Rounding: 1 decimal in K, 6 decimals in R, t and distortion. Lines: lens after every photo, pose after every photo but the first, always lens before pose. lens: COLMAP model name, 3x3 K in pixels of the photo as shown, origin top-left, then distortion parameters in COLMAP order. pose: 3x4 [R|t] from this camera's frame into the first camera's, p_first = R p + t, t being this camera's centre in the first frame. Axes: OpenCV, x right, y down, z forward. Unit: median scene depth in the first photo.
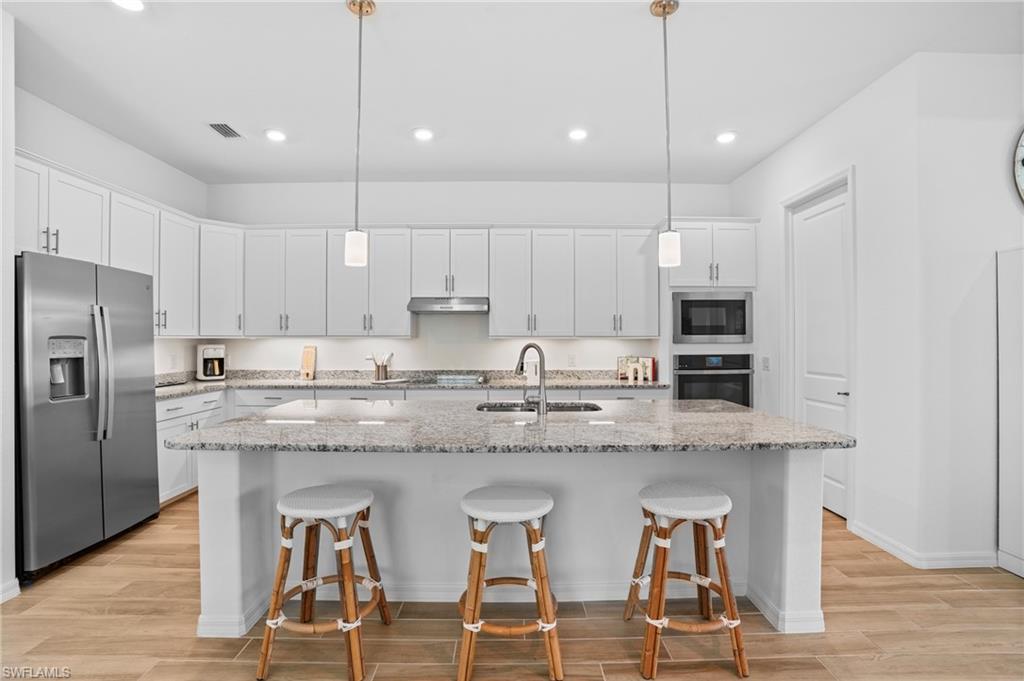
lens RADIAL K [[477.5, 0, 531.5], [0, 477.5, 339.2], [0, 0, 1]] dist [-0.040551, 0.006717]
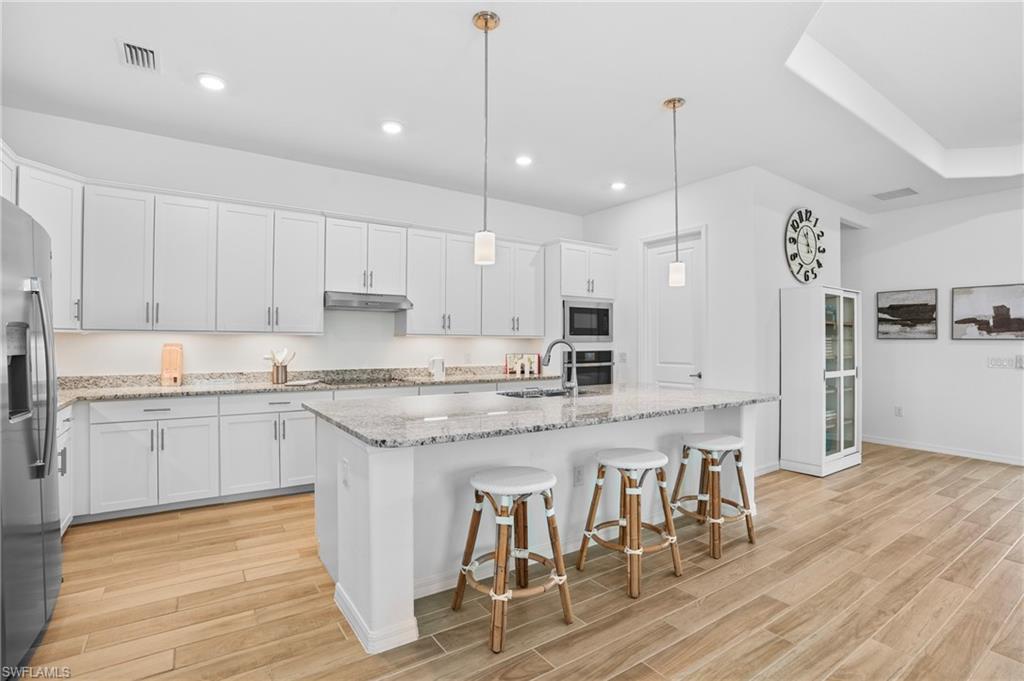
lens RADIAL K [[477.5, 0, 528.5], [0, 477.5, 340.8], [0, 0, 1]] dist [-0.040551, 0.006717]
pose [[0.831438, 0.006376, 0.555581, -0.463487], [-0.005728, 0.999979, -0.002903, 0.010021], [-0.555588, -0.000769, 0.831458, 0.026724]]
